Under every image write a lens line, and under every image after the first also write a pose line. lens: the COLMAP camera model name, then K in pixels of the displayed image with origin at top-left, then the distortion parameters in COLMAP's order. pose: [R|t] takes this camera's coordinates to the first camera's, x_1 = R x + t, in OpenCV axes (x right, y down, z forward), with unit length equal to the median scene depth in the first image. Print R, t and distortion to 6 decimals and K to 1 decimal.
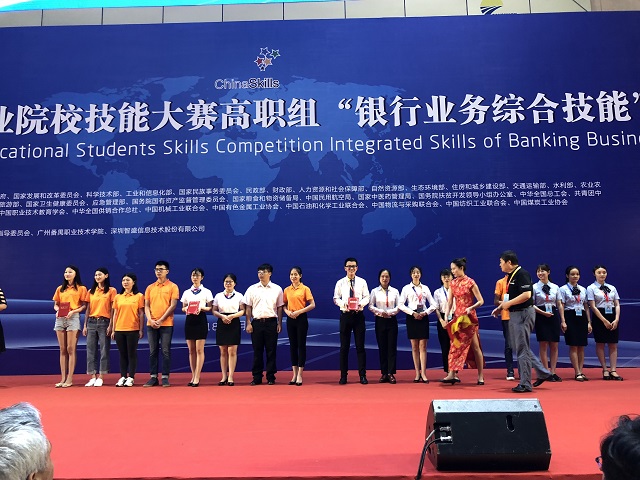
lens RADIAL K [[529.7, 0, 320.0], [0, 529.7, 240.0], [0, 0, 1]] dist [0.011658, -0.028397]
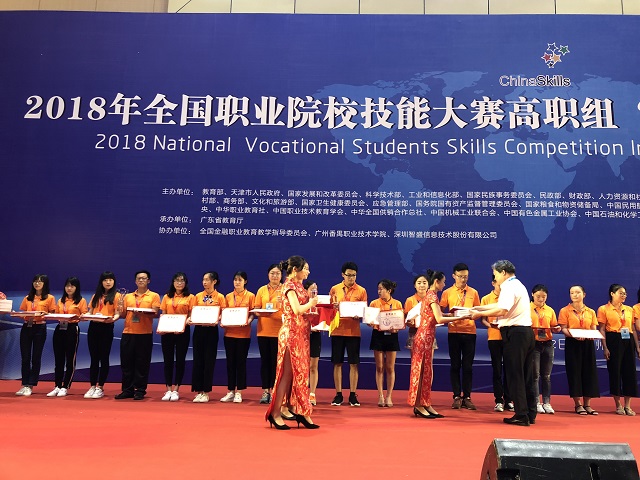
lens RADIAL K [[522.5, 0, 328.7], [0, 522.5, 238.3], [0, 0, 1]] dist [0.077661, -0.149812]
pose [[0.999242, 0.035730, -0.015466, -0.482566], [-0.036162, 0.998936, -0.028621, 0.019856], [0.014427, 0.029159, 0.999471, 0.083525]]
